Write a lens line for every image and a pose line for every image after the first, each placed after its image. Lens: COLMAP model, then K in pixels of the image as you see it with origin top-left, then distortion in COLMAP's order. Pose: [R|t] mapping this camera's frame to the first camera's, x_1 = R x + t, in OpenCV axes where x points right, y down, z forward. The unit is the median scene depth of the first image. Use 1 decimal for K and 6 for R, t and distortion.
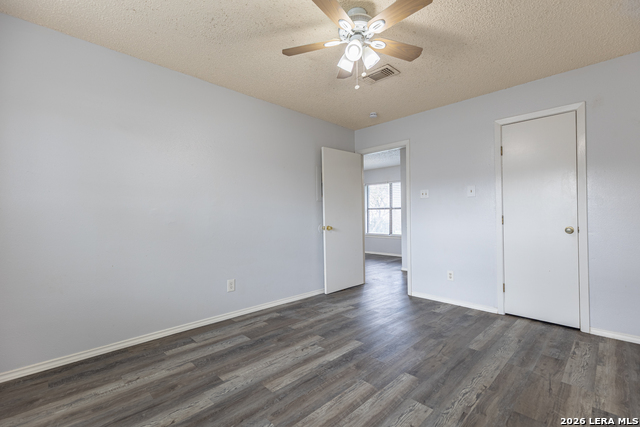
lens RADIAL K [[287.0, 0, 322.5], [0, 287.0, 212.3], [0, 0, 1]] dist [0.007754, -0.001029]
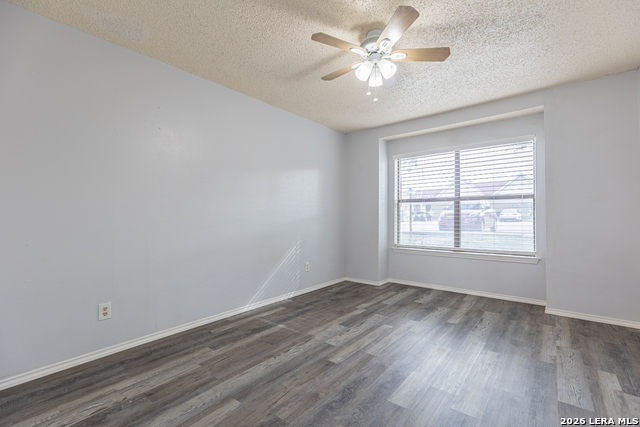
lens RADIAL K [[287.0, 0, 322.5], [0, 287.0, 212.3], [0, 0, 1]] dist [0.007754, -0.001029]
pose [[-0.993431, 0.012571, -0.113741, 0.425461], [0.015764, 0.999505, -0.027212, 0.026064], [0.113343, -0.028826, -0.993138, 1.926823]]
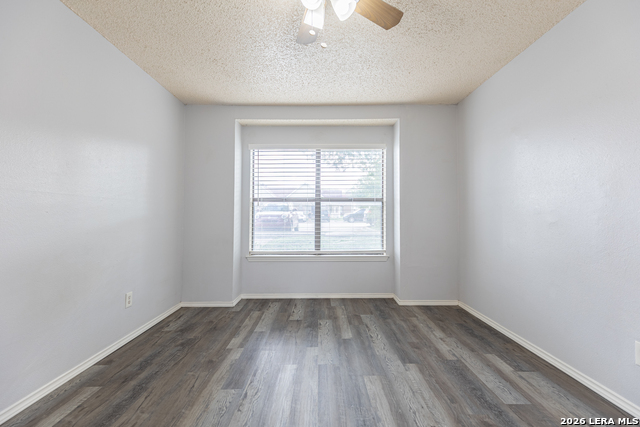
lens RADIAL K [[287.0, 0, 322.5], [0, 287.0, 212.3], [0, 0, 1]] dist [0.007754, -0.001029]
pose [[-0.696641, -0.000190, -0.717420, 0.611286], [0.019231, 0.999636, -0.018938, 0.013555], [0.717162, -0.026990, -0.696384, 1.402686]]
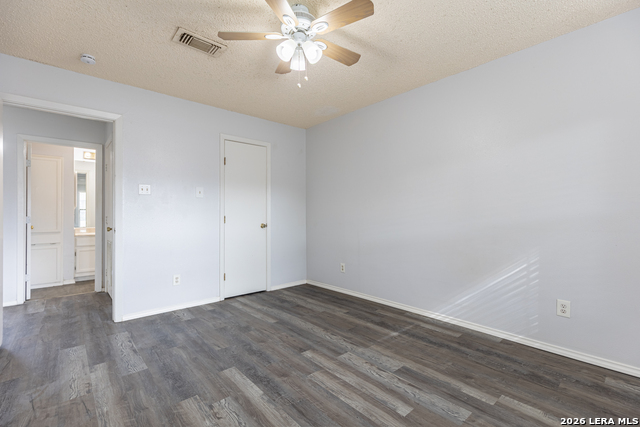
lens RADIAL K [[287.0, 0, 322.5], [0, 287.0, 212.3], [0, 0, 1]] dist [0.007754, -0.001029]
pose [[0.051337, 0.016427, 0.998546, -0.796365], [-0.011151, 0.999812, -0.015875, 0.015658], [-0.998619, -0.010319, 0.051511, 0.805532]]
